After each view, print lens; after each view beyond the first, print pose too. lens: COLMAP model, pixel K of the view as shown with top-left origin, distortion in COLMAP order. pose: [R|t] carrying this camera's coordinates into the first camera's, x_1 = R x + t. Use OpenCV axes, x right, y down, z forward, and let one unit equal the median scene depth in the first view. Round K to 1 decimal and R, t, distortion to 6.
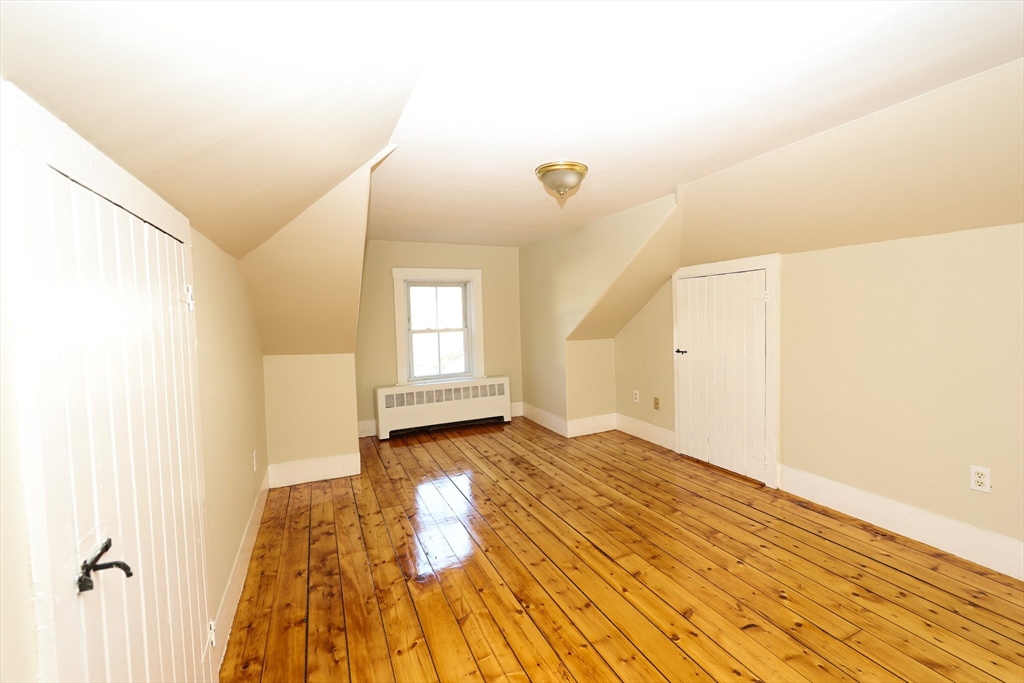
lens RADIAL K [[430.1, 0, 514.0], [0, 430.1, 339.0], [0, 0, 1]] dist [-0.000359, -0.000542]
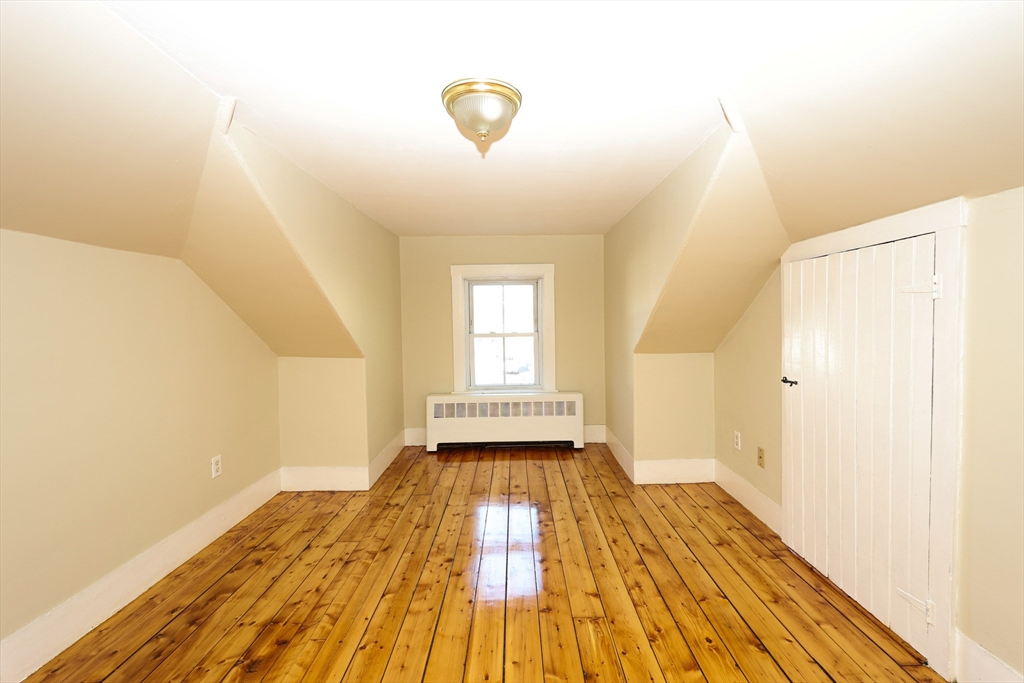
lens RADIAL K [[430.1, 0, 514.0], [0, 430.1, 339.0], [0, 0, 1]] dist [-0.000359, -0.000542]
pose [[0.910666, 0.031609, -0.411932, 0.234563], [-0.032695, 0.999456, 0.004414, -0.017652], [0.411848, 0.009448, 0.911204, 0.234962]]
